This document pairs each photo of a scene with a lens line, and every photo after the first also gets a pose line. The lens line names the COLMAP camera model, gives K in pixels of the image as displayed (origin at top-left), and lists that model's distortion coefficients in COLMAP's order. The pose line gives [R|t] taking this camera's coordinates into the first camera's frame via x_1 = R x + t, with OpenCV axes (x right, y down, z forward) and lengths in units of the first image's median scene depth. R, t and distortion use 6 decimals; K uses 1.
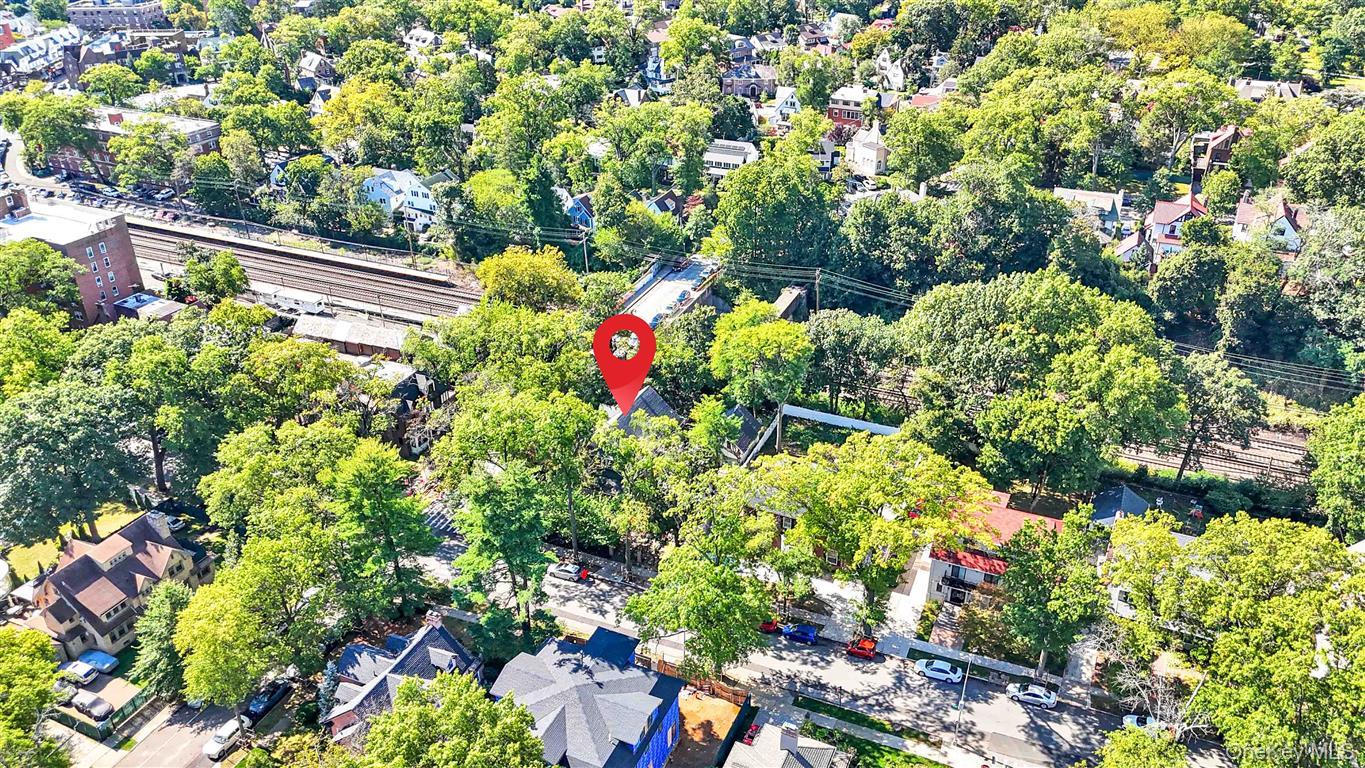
lens RADIAL K [[1002.0, 0, 682.5], [0, 1002.0, 384.0], [0, 0, 1]] dist [0.075052, -0.070058]
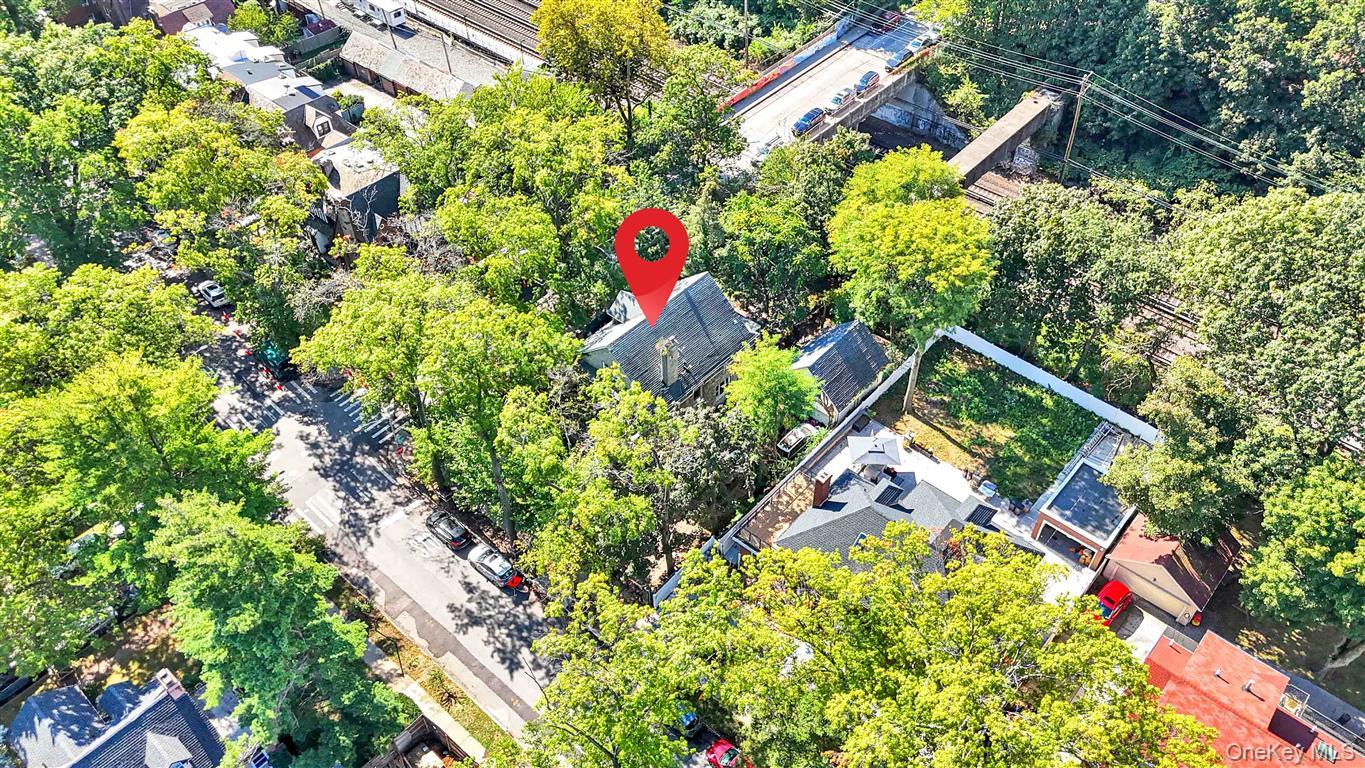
lens RADIAL K [[1003.0, 0, 682.5], [0, 1003.0, 384.0], [0, 0, 1]] dist [0.065073, -0.068766]
pose [[0.952024, 0.215743, -0.217037, 0.073176], [-0.143085, 0.940733, 0.307486, -0.088391], [0.270512, -0.261679, 0.926470, 0.307473]]
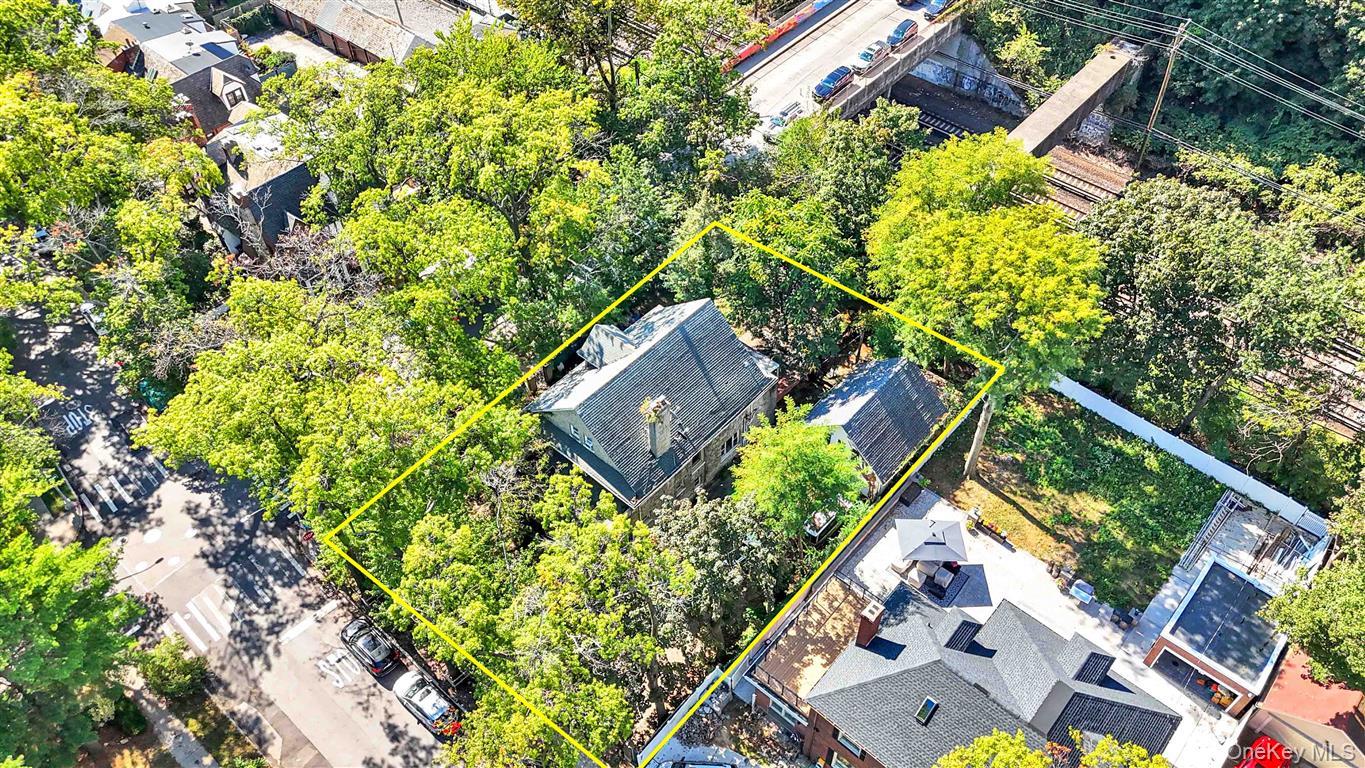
lens RADIAL K [[1005.5, 0, 682.5], [0, 1005.5, 384.0], [0, 0, 1]] dist [0.038993, -0.002574]
pose [[0.952440, 0.222859, -0.207825, 0.043826], [-0.137194, 0.922585, 0.360576, -0.094196], [0.272094, -0.314914, 0.909282, 0.419101]]
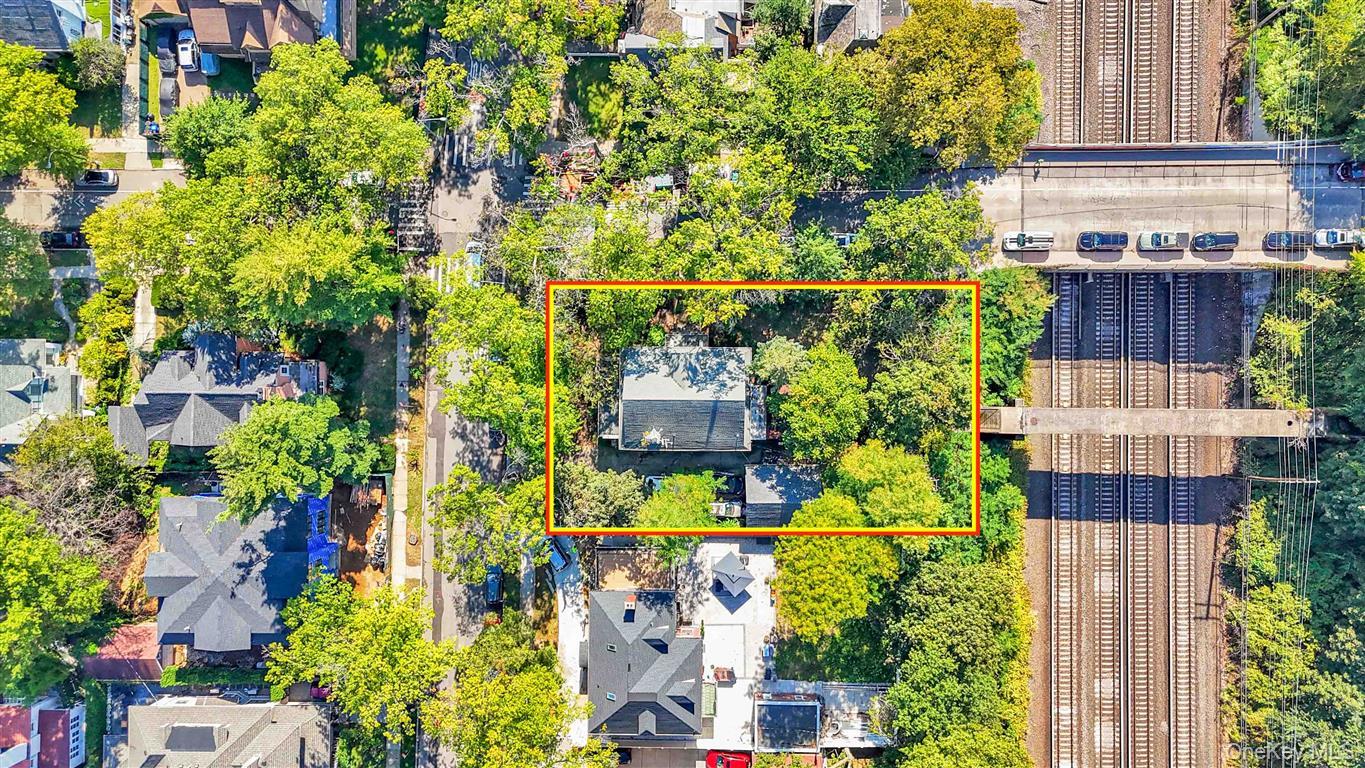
lens RADIAL K [[1002.0, 0, 682.5], [0, 1002.0, 384.0], [0, 0, 1]] dist [0.075052, -0.070058]
pose [[0.400875, 0.915817, -0.024057, -0.032899], [-0.421018, 0.207485, 0.883003, -0.454349], [0.813660, -0.343846, 0.468751, 0.468780]]
